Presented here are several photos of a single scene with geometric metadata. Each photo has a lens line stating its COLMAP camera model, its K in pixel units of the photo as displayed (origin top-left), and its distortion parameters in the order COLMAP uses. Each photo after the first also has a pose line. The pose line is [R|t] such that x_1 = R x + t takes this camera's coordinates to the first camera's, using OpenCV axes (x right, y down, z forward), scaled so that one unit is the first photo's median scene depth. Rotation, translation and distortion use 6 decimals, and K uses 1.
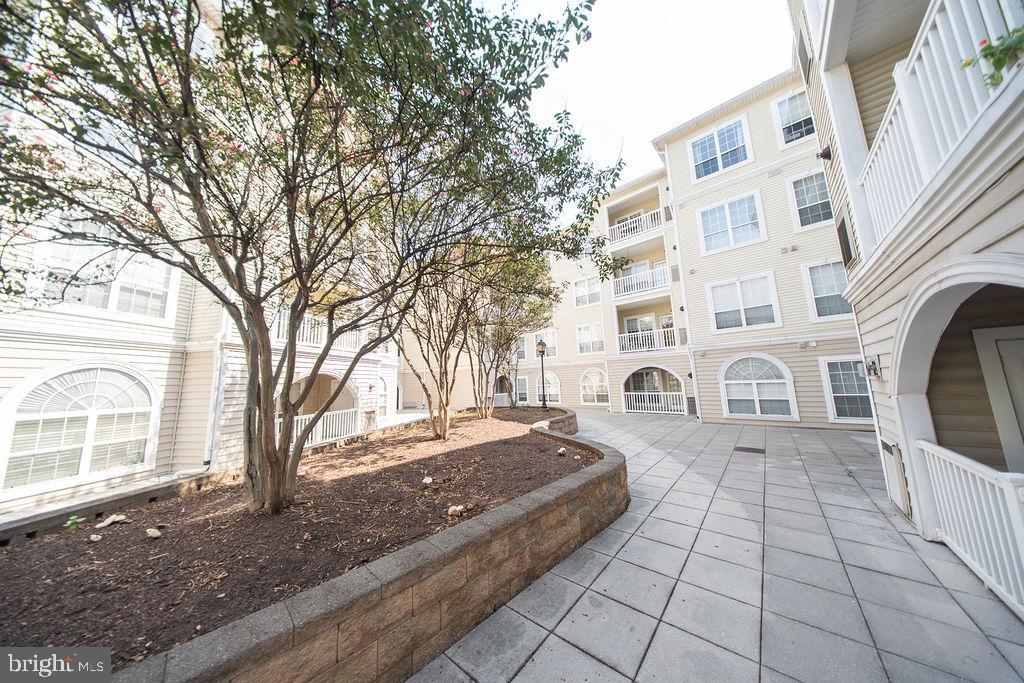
lens RADIAL K [[300.9, 0, 513.2], [0, 300.9, 338.1], [0, 0, 1]] dist [0.000439, 0.000009]
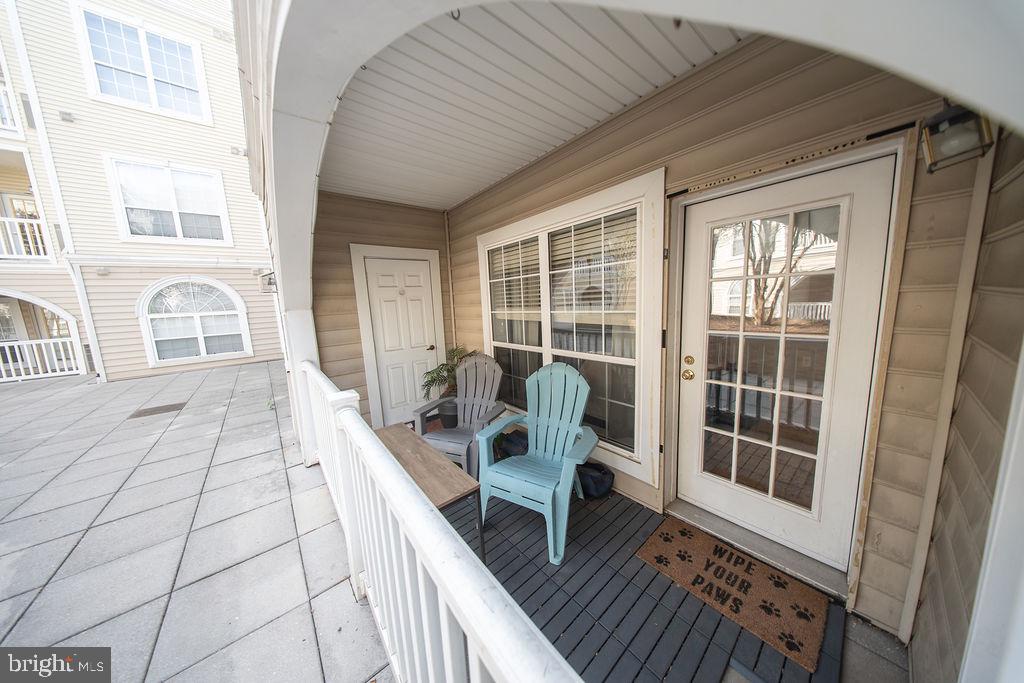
lens RADIAL K [[300.9, 0, 513.9], [0, 300.9, 340.6], [0, 0, 1]] dist [0.000439, 0.000009]
pose [[0.166603, -0.105408, 0.980374, 0.185193], [-0.104907, 0.986731, 0.123920, 0.032674], [-0.980427, -0.123493, 0.153334, 0.085772]]
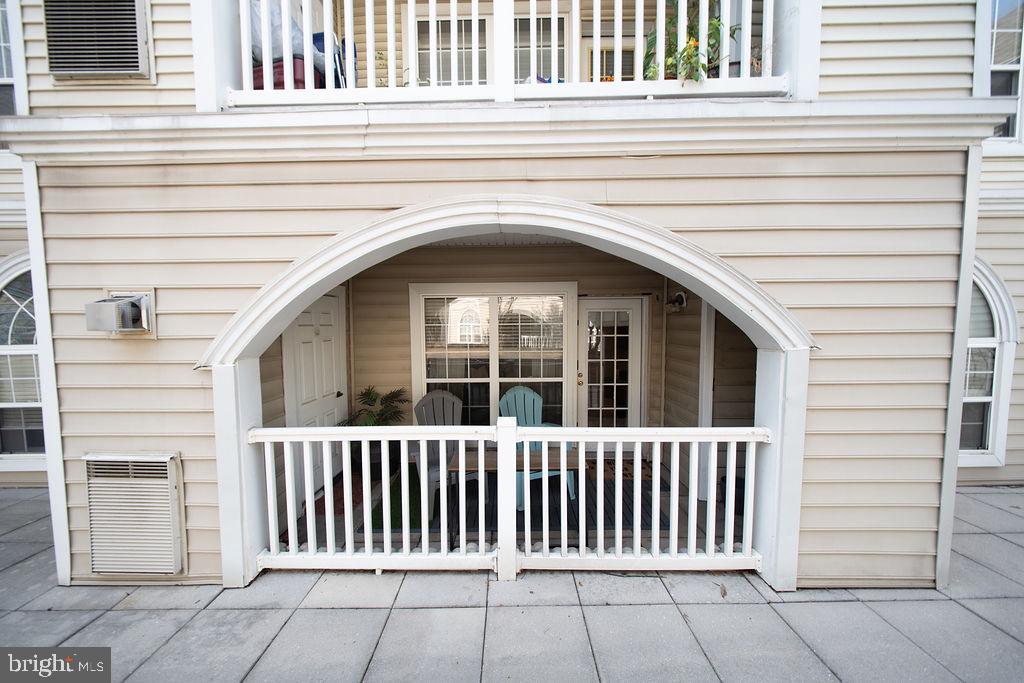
lens RADIAL K [[300.9, 0, 512.3], [0, 300.9, 344.5], [0, 0, 1]] dist [0.000439, 0.000009]
pose [[-0.646034, -0.022757, 0.762970, 0.159800], [-0.087482, 0.995176, -0.044392, 0.042807], [-0.758279, -0.095425, -0.644908, 0.314431]]
